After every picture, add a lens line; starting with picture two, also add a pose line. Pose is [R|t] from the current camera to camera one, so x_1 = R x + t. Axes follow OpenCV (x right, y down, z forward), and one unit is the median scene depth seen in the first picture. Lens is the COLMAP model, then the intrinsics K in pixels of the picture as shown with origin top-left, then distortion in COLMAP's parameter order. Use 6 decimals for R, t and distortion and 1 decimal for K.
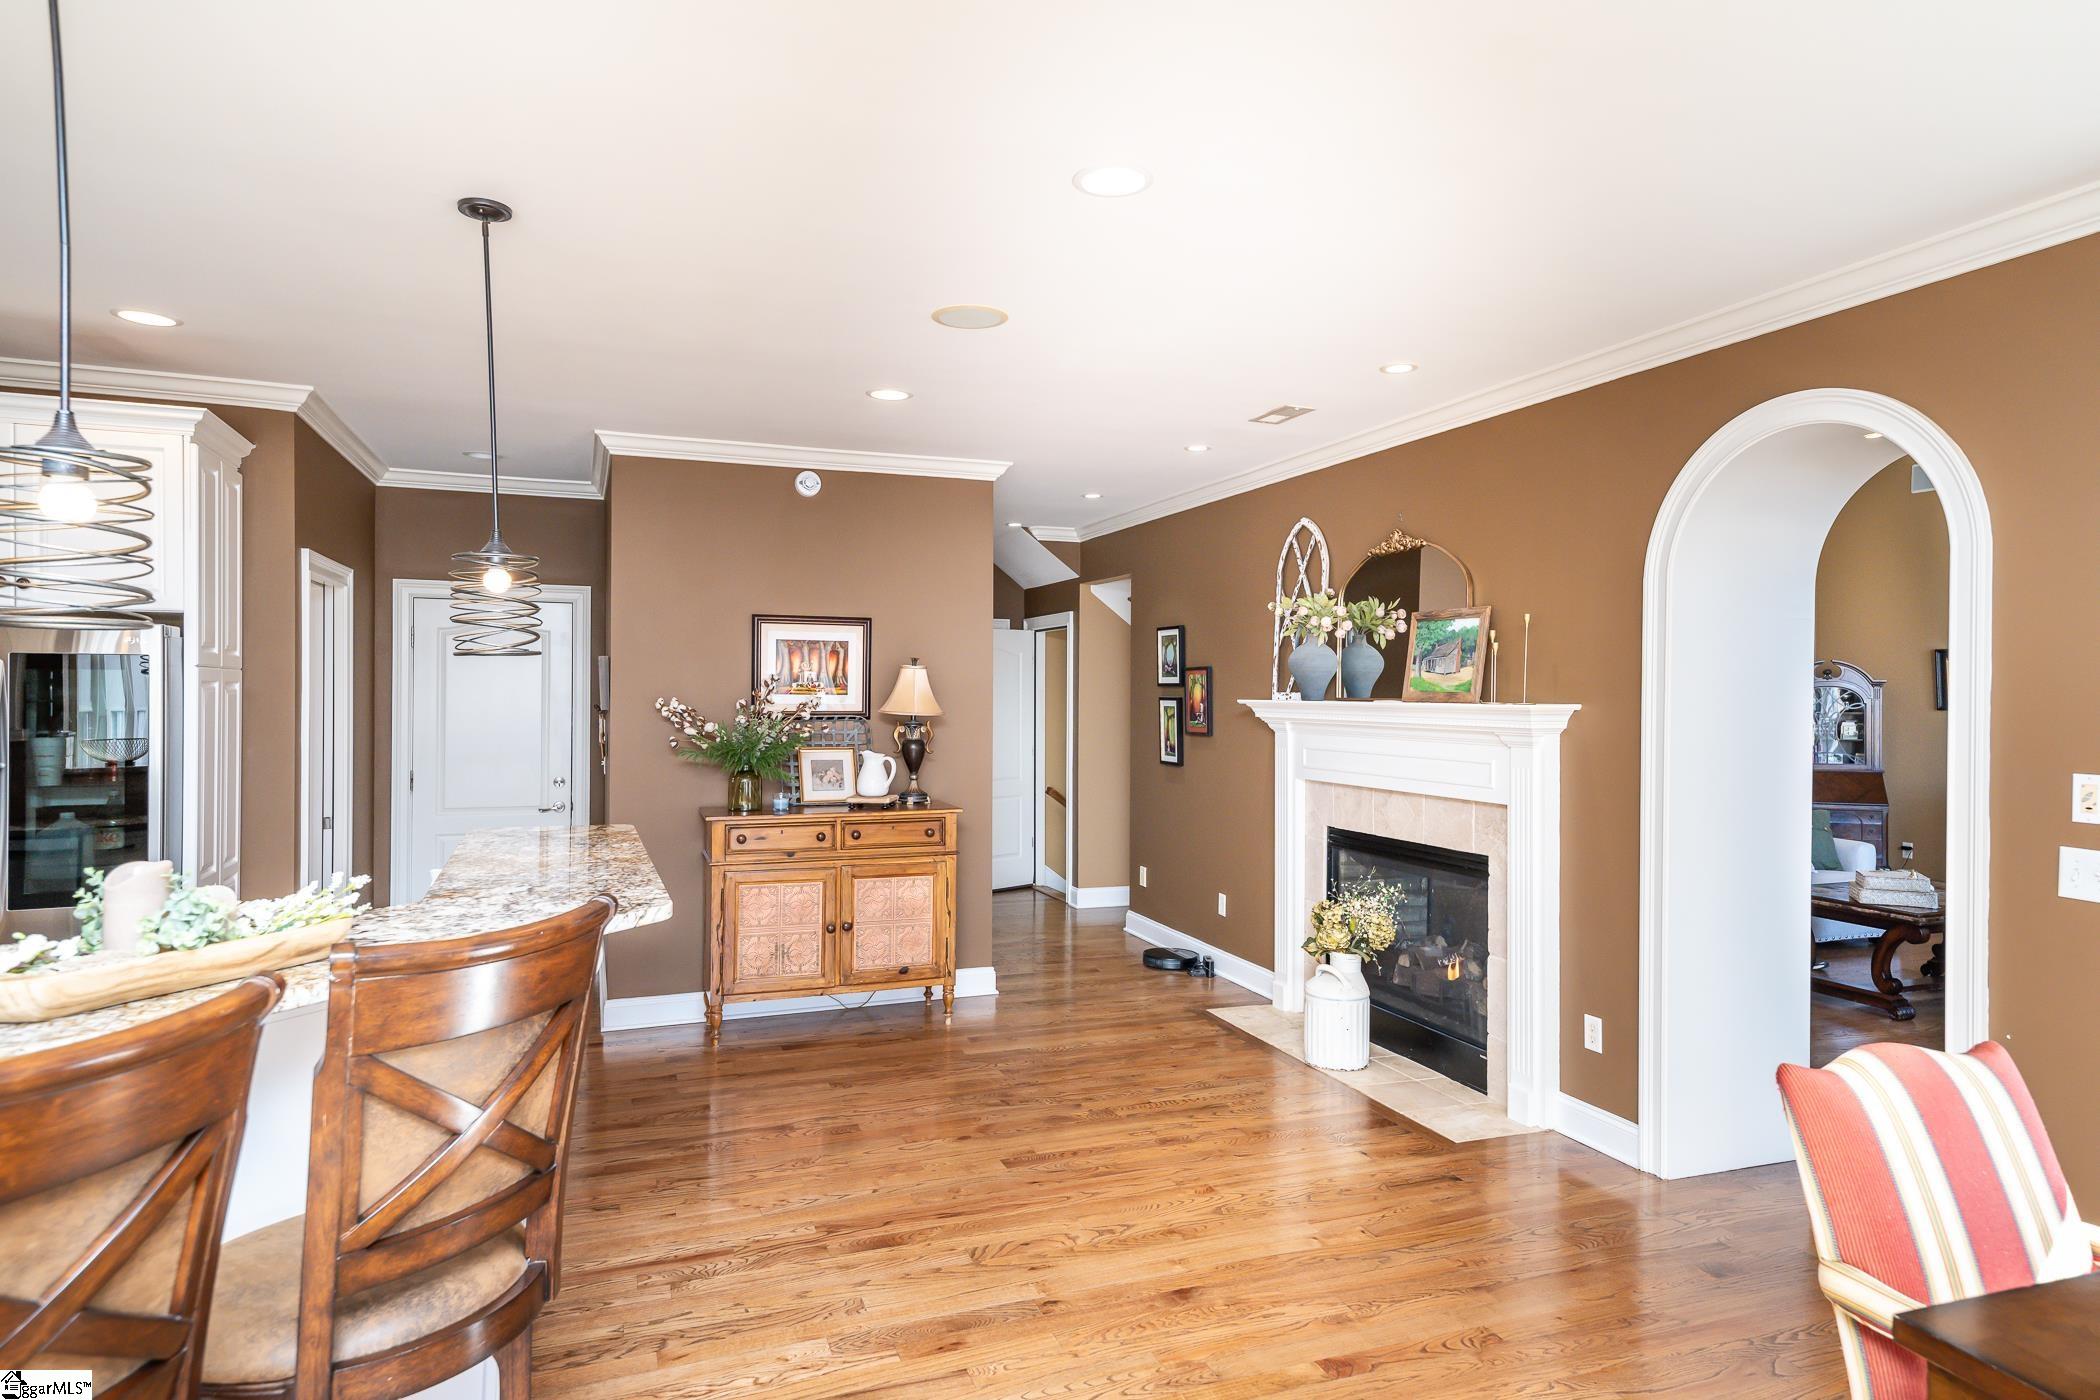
lens RADIAL K [[1195.6, 0, 1052.6], [0, 1195.6, 700.6], [0, 0, 1]] dist [0.022816, -0.001397]
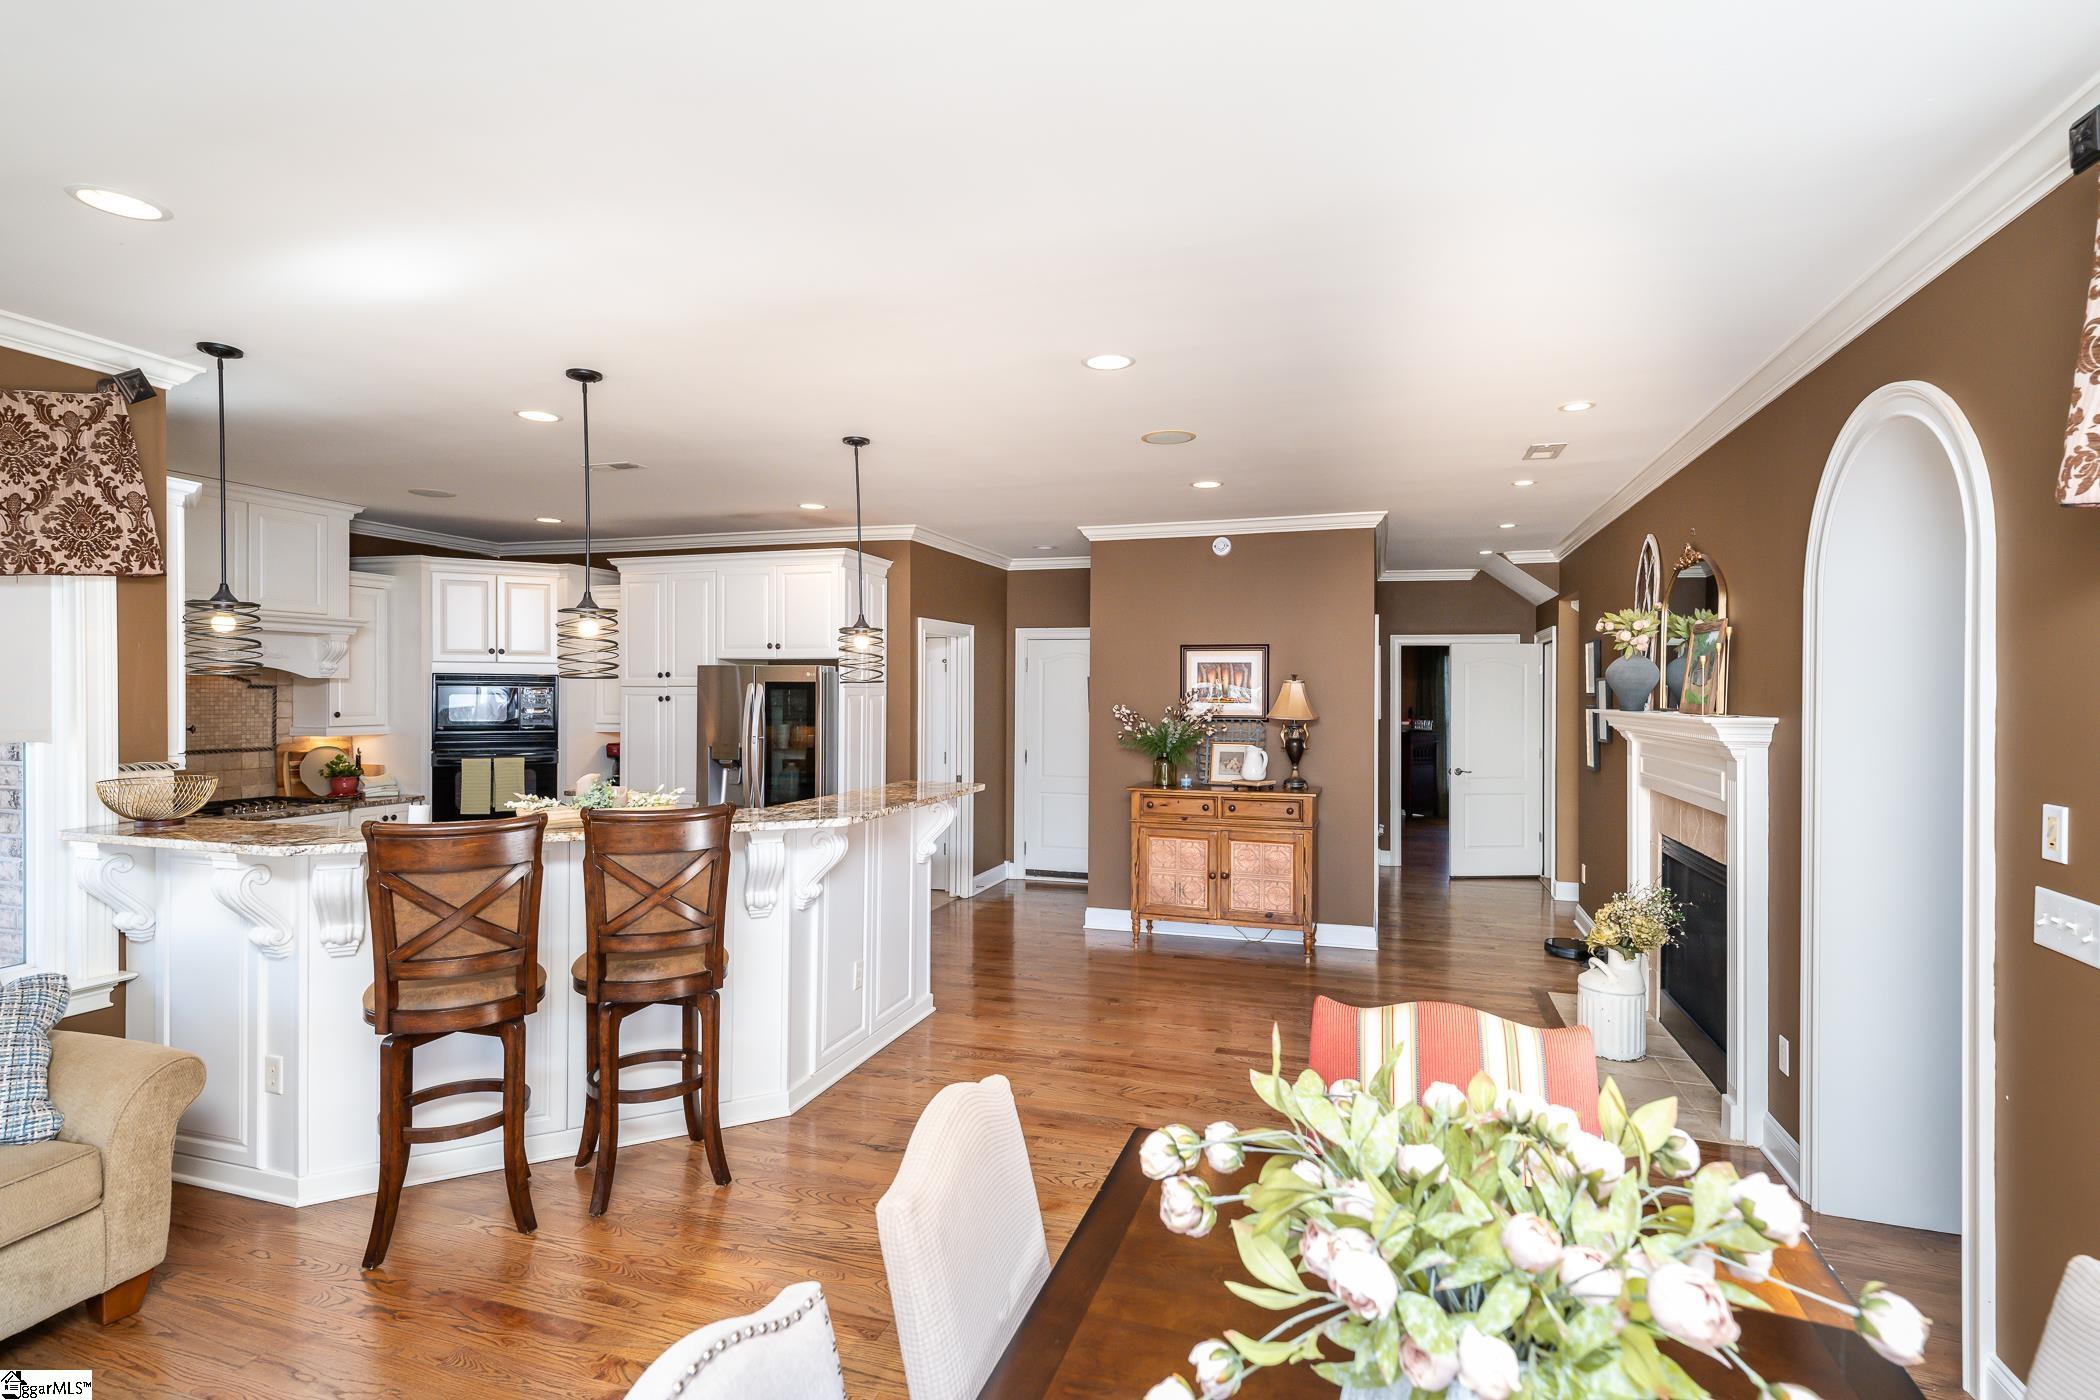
lens RADIAL K [[1018.7, 0, 1050.8], [0, 1018.7, 696.6], [0, 0, 1]] dist [0.006406, 0.000690]
pose [[0.782966, 0.001180, -0.622063, 0.371740], [-0.005487, 0.999972, -0.005010, -0.005468], [0.622040, 0.007336, 0.782951, -0.017593]]
